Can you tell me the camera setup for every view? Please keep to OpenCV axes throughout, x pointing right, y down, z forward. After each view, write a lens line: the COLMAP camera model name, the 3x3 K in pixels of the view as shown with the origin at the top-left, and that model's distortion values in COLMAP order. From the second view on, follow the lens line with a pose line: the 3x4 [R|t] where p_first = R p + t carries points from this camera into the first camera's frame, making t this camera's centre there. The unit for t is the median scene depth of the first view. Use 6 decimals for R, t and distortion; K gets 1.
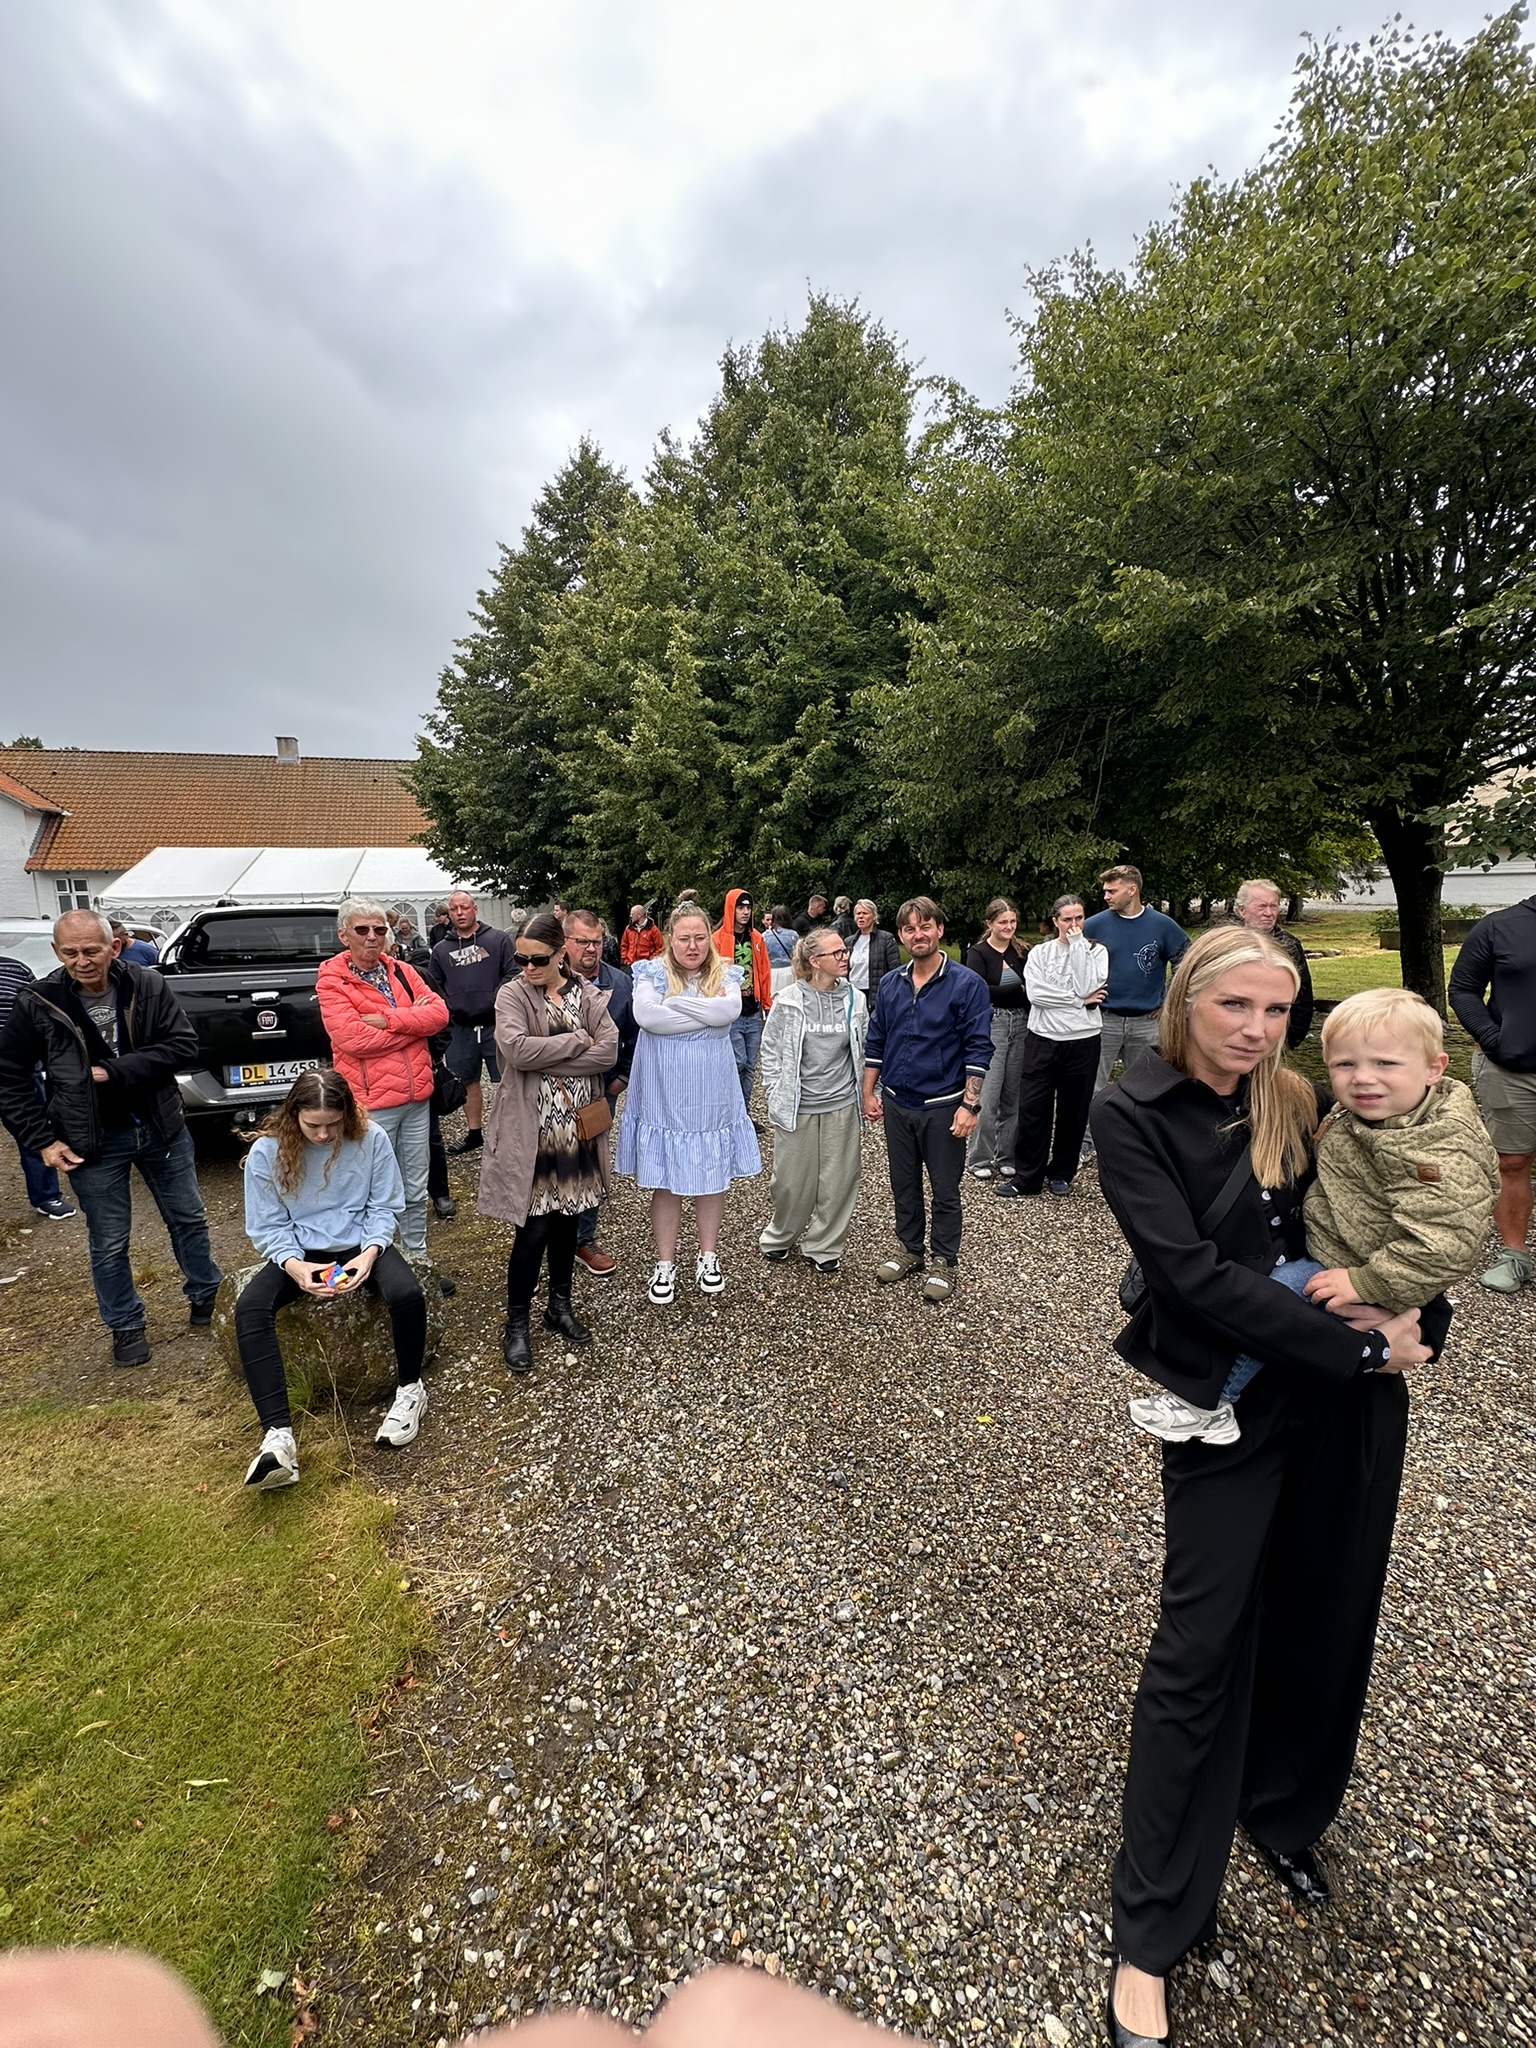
lens RADIAL K [[818.4, 0, 772.3], [0, 818.4, 1021.4], [0, 0, 1]] dist [-0.004212, 0.001070]
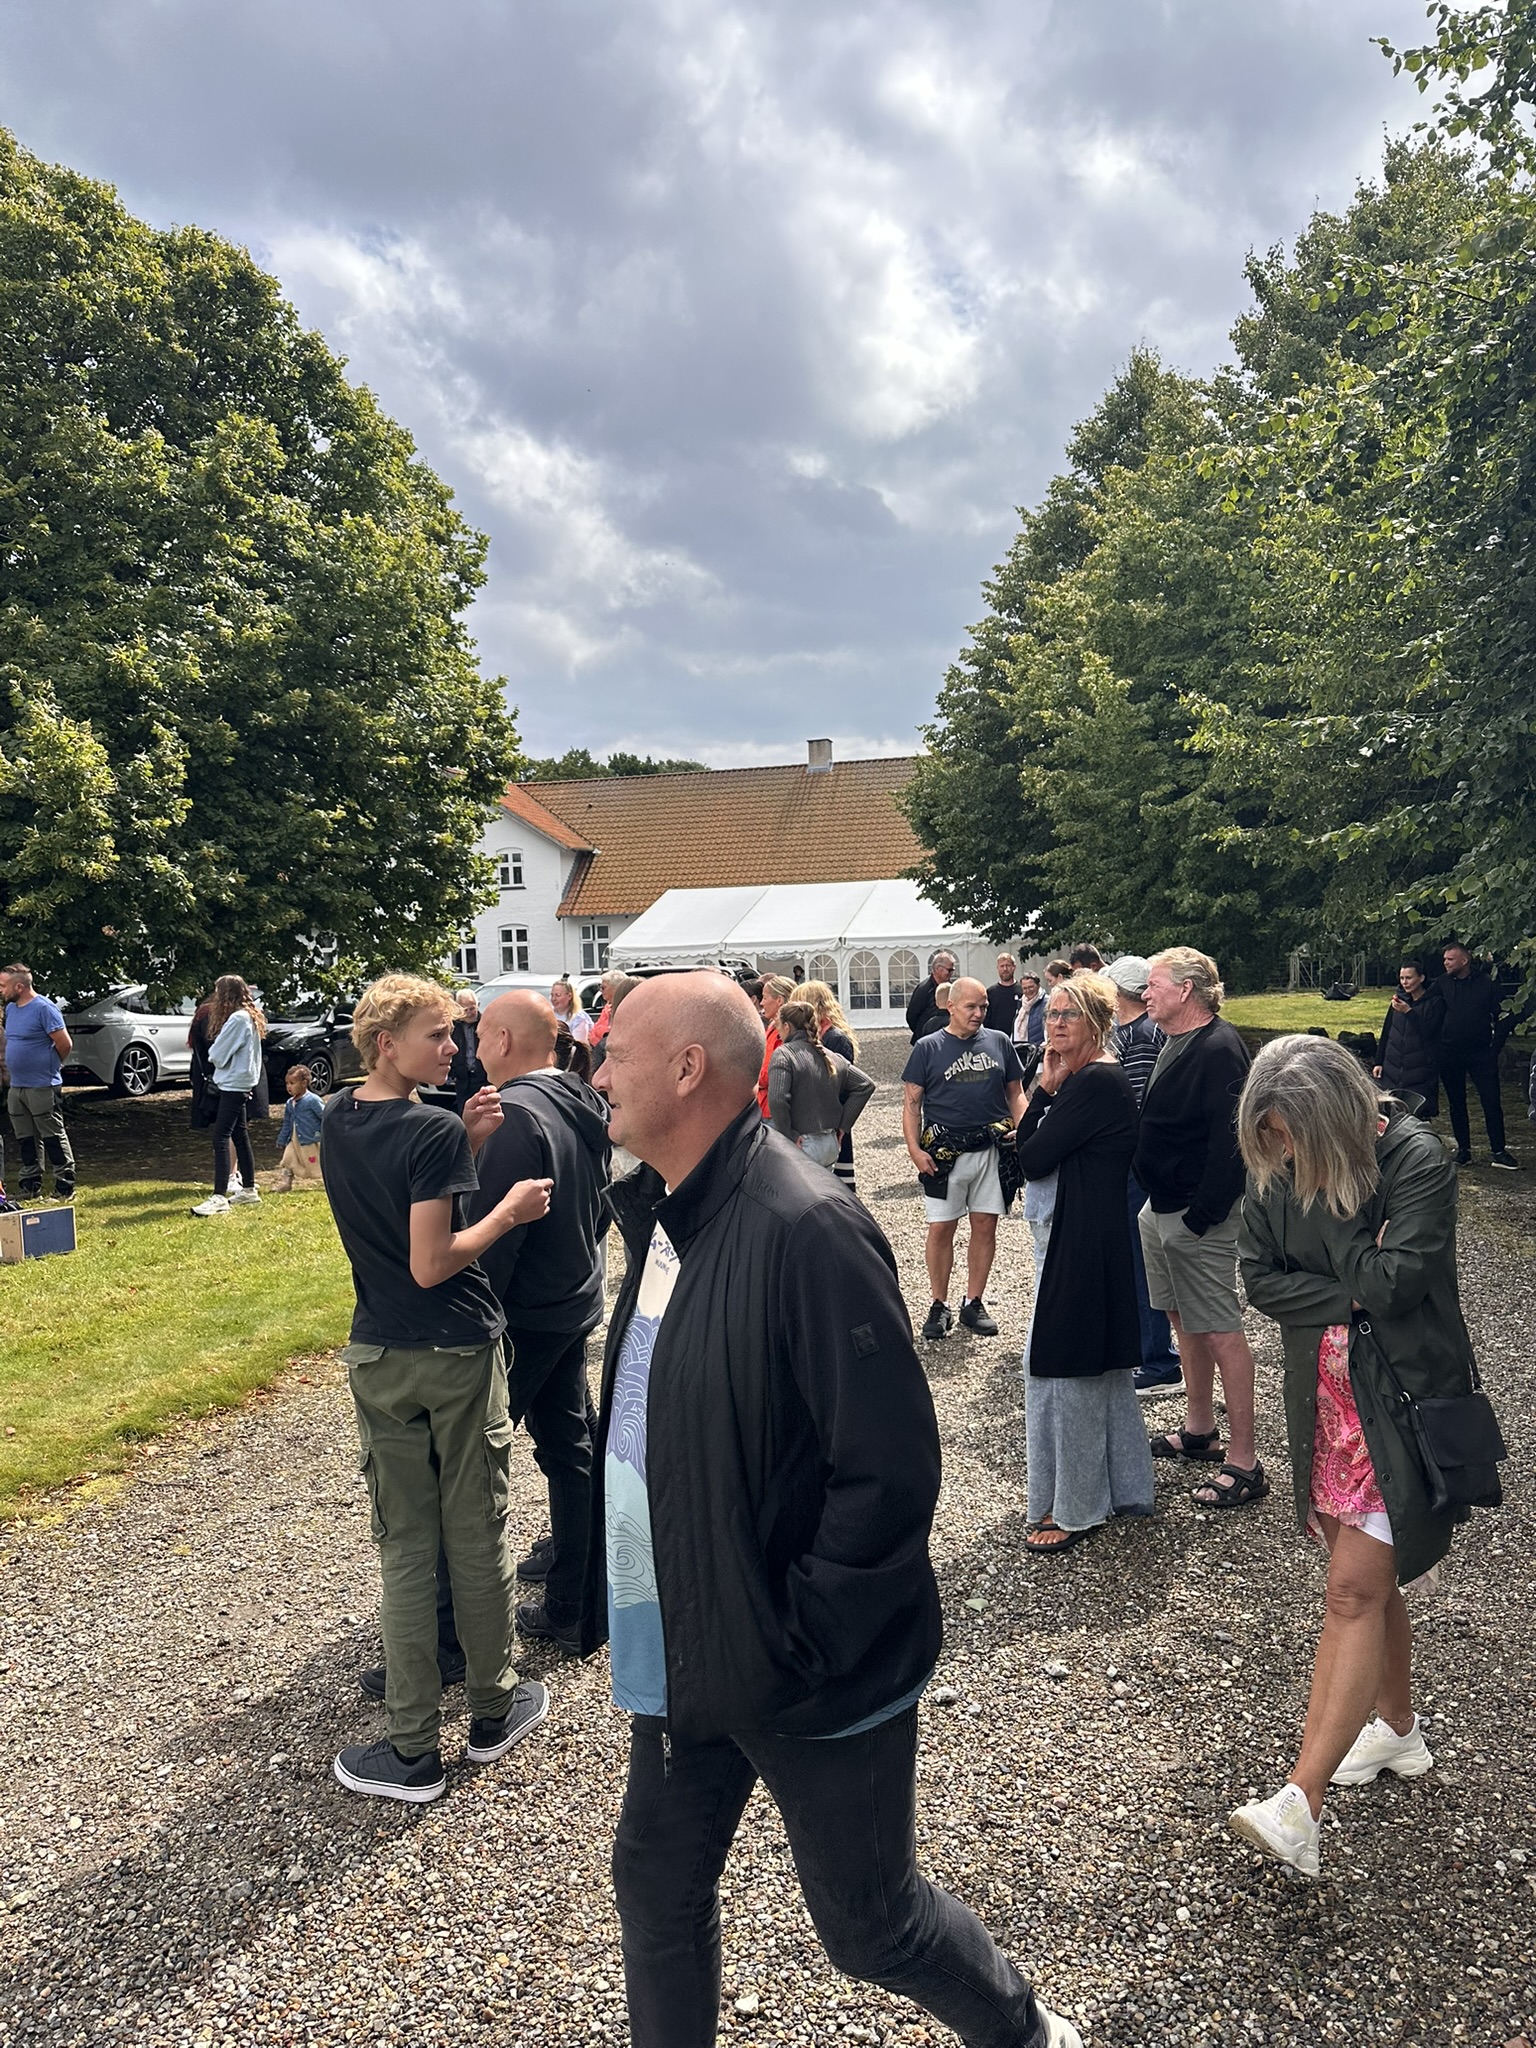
lens RADIAL K [[1441.2, 0, 722.8], [0, 1441.2, 1074.1], [0, 0, 1]] dist [0.046851, -0.056061]
pose [[0.809095, 0.045330, -0.585928, 0.274709], [-0.078068, 0.996475, -0.030711, 0.036730], [0.582470, 0.070590, 0.809781, -0.269742]]
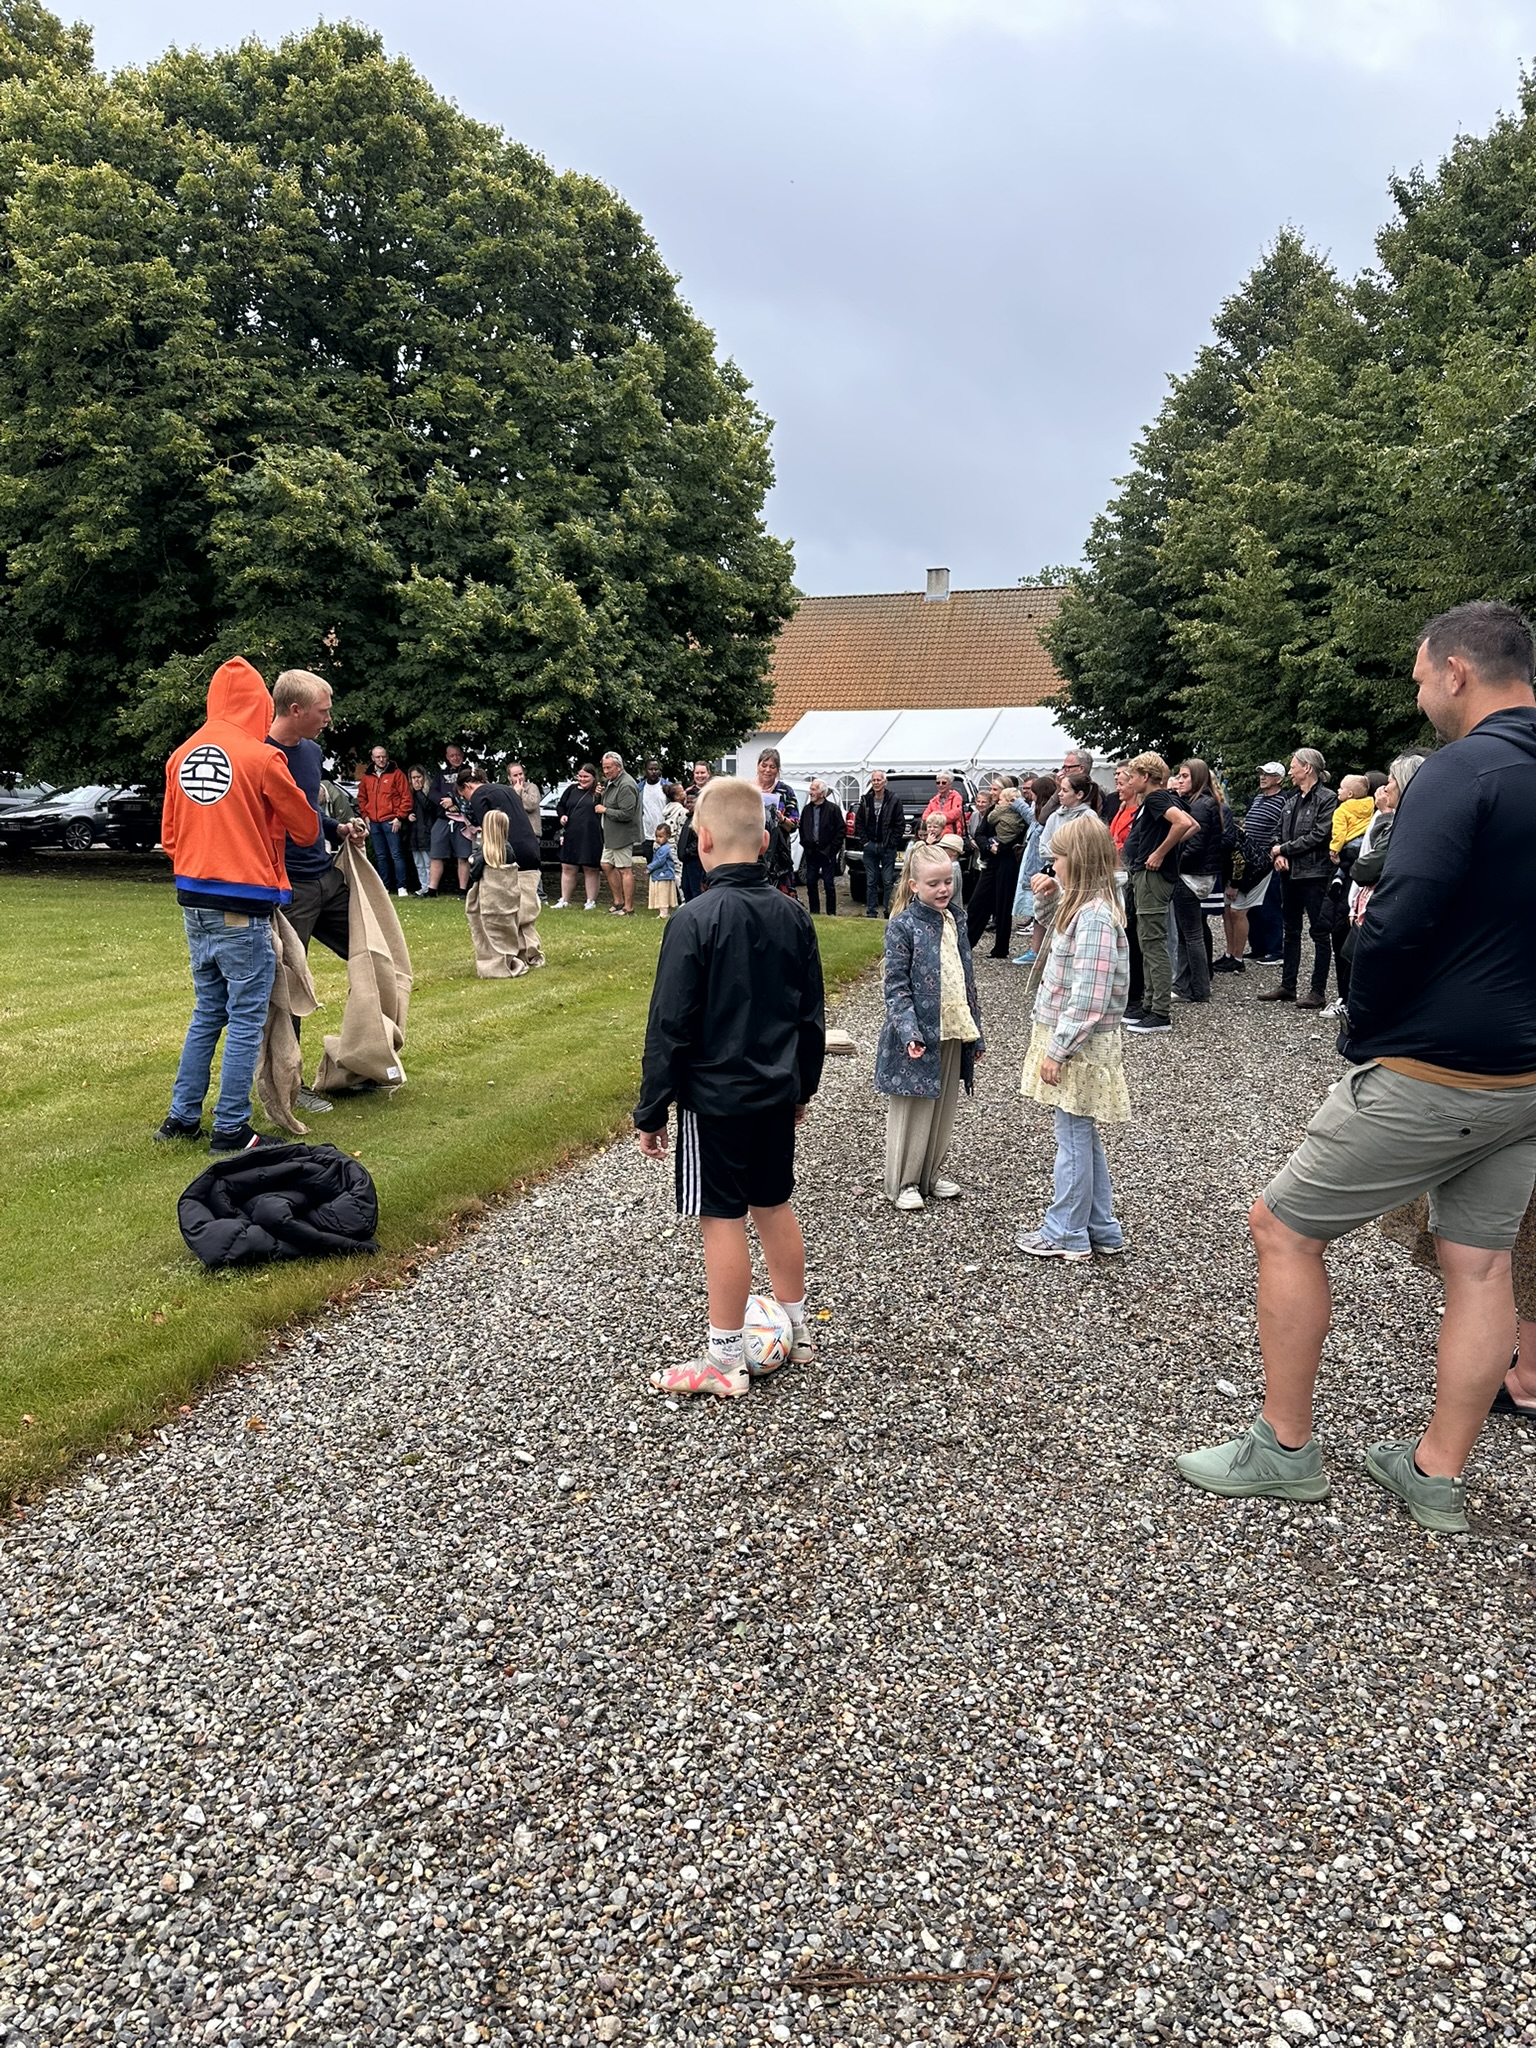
lens RADIAL K [[1441.2, 0, 755.9], [0, 1441.2, 1019.1], [0, 0, 1]] dist [0.046851, -0.056061]
pose [[0.798101, 0.126425, -0.589110, 0.315452], [-0.115292, 0.991716, 0.056632, 0.078333], [0.591390, 0.022722, 0.806066, -0.510800]]
